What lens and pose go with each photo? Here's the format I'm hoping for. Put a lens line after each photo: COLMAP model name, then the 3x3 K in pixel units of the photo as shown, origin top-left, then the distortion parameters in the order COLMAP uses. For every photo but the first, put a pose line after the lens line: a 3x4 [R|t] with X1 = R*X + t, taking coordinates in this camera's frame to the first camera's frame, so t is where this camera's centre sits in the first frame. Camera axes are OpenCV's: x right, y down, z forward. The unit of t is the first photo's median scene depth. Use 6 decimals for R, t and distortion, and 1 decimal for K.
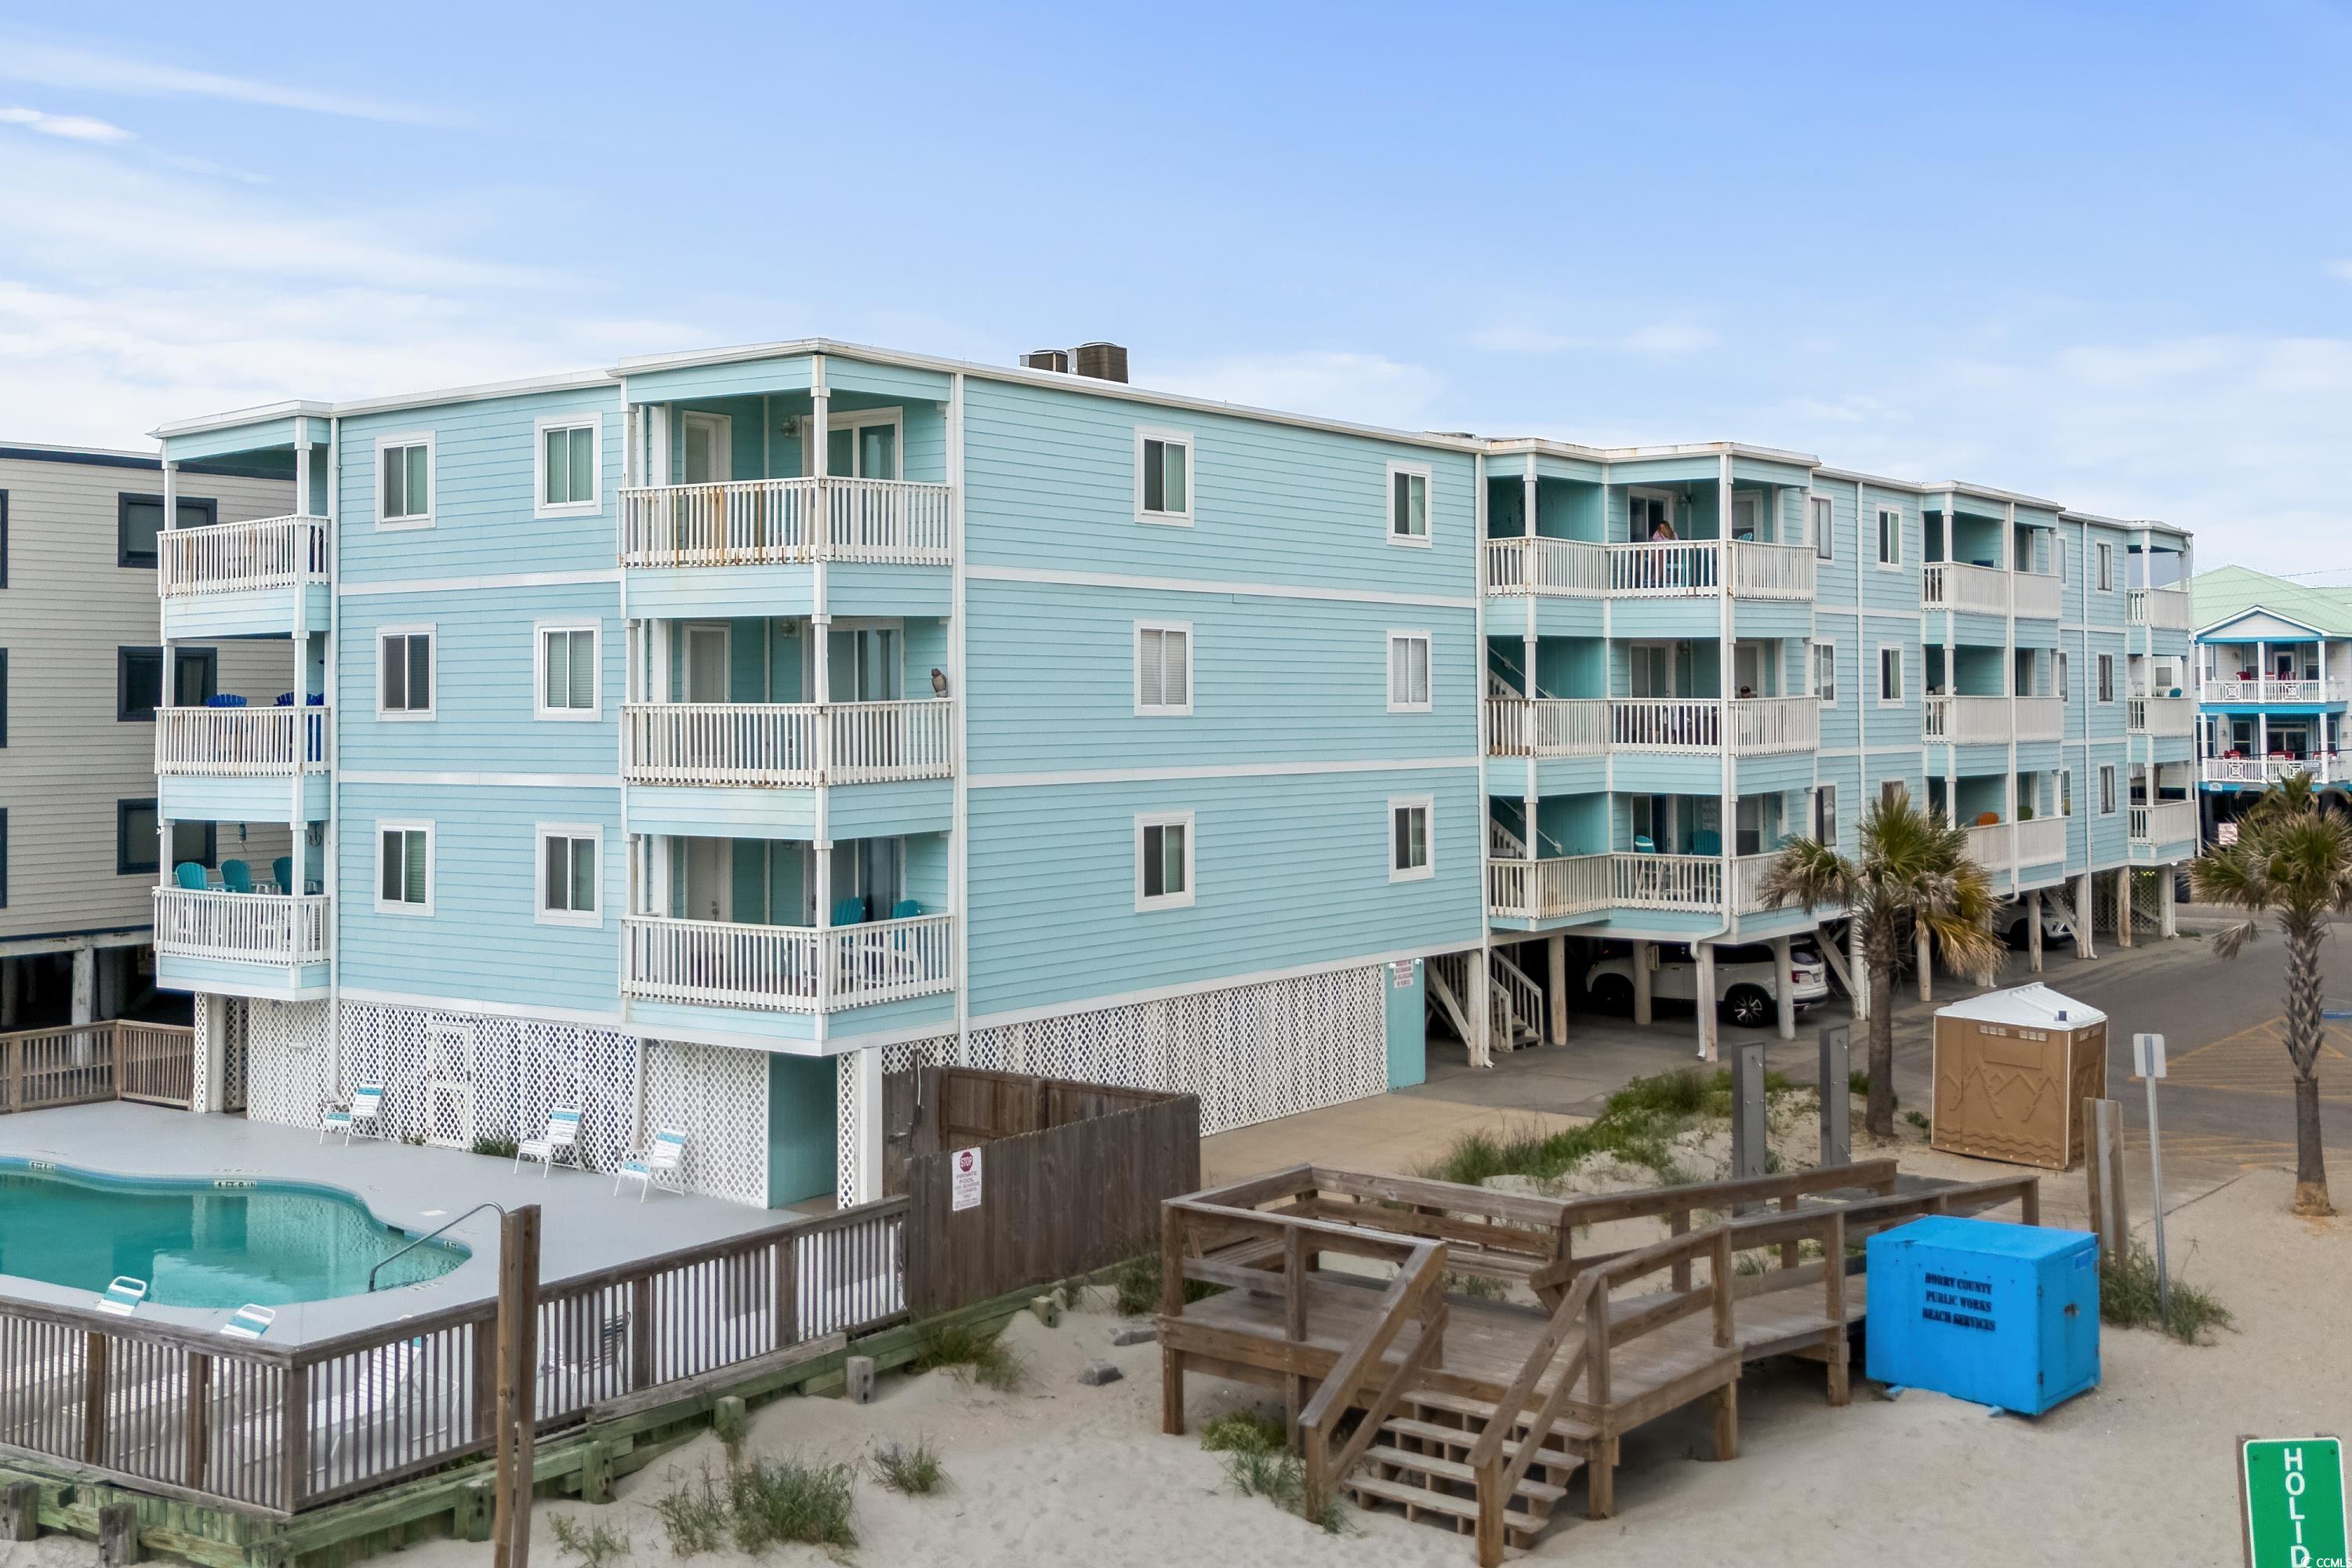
lens RADIAL K [[2442.6, 0, 1172.2], [0, 2442.6, 629.1], [0, 0, 1]] dist [0.108818, -0.162651]
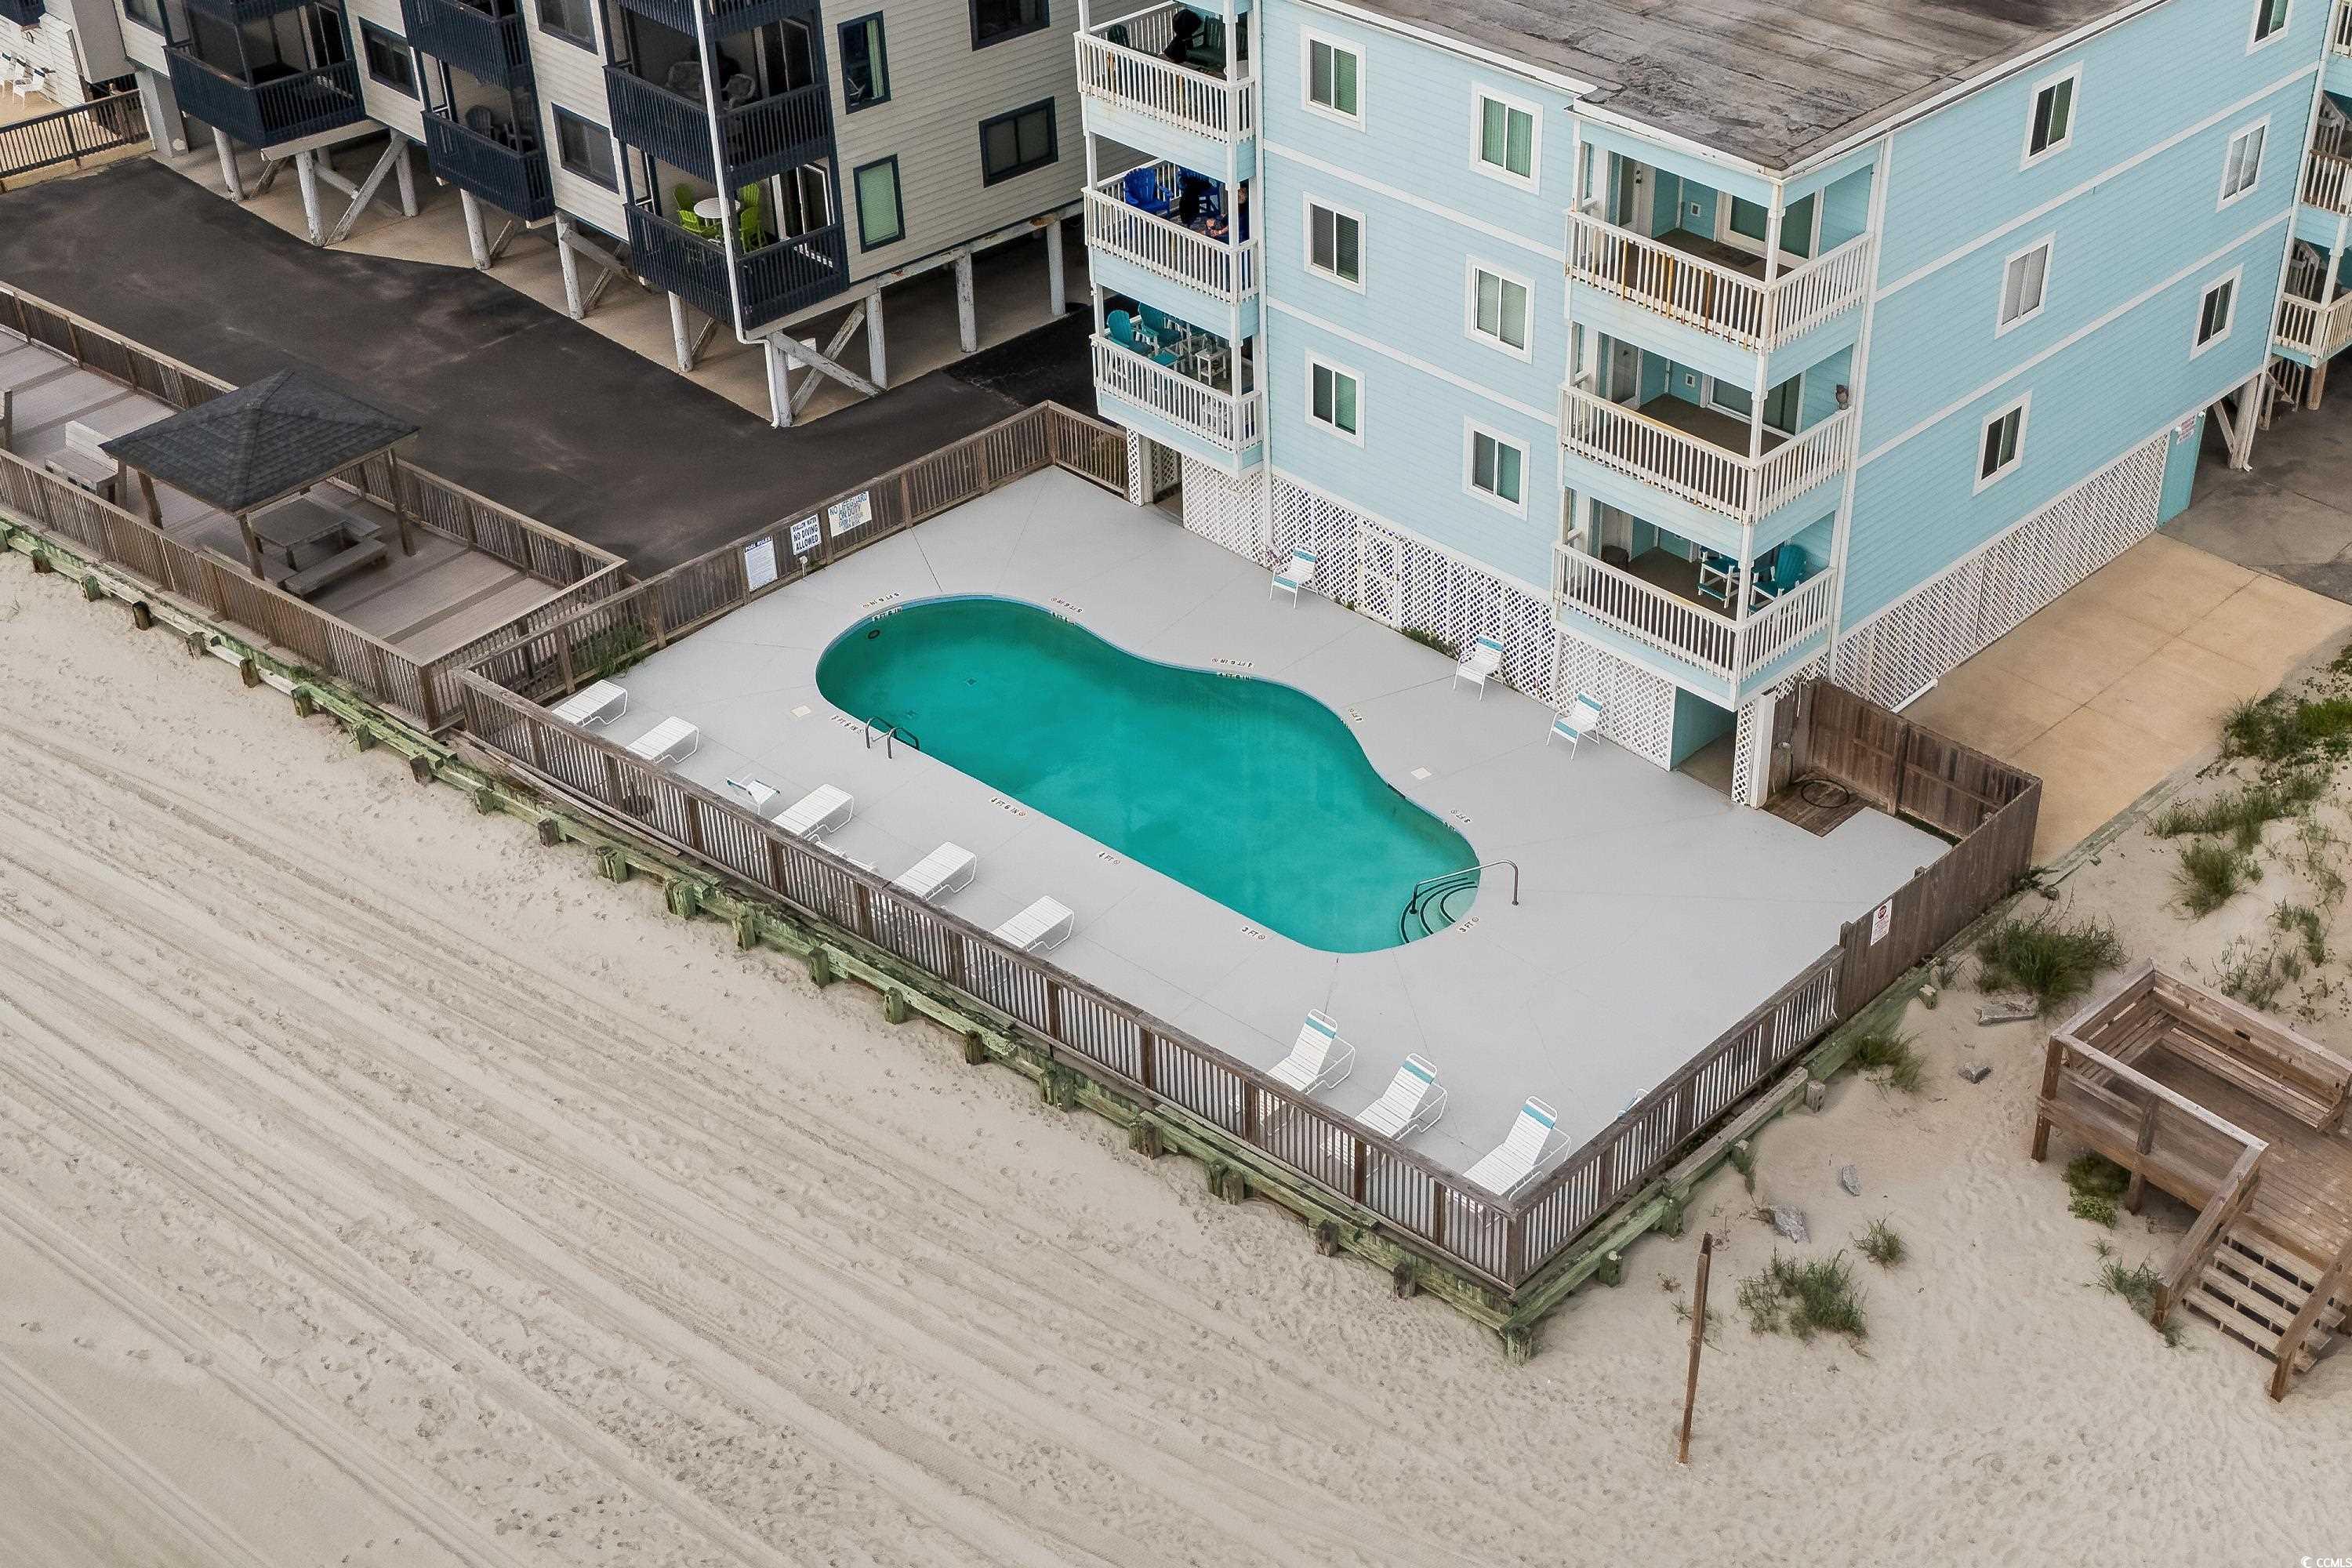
lens RADIAL K [[2846.0, 0, 1391.8], [0, 2846.0, 639.1], [0, 0, 1]] dist [0.185562, -0.488723]
pose [[0.994458, 0.069026, -0.079301, -0.177669], [-0.014067, 0.834857, 0.550288, -0.573241], [0.104189, -0.546122, 0.831201, -0.183475]]
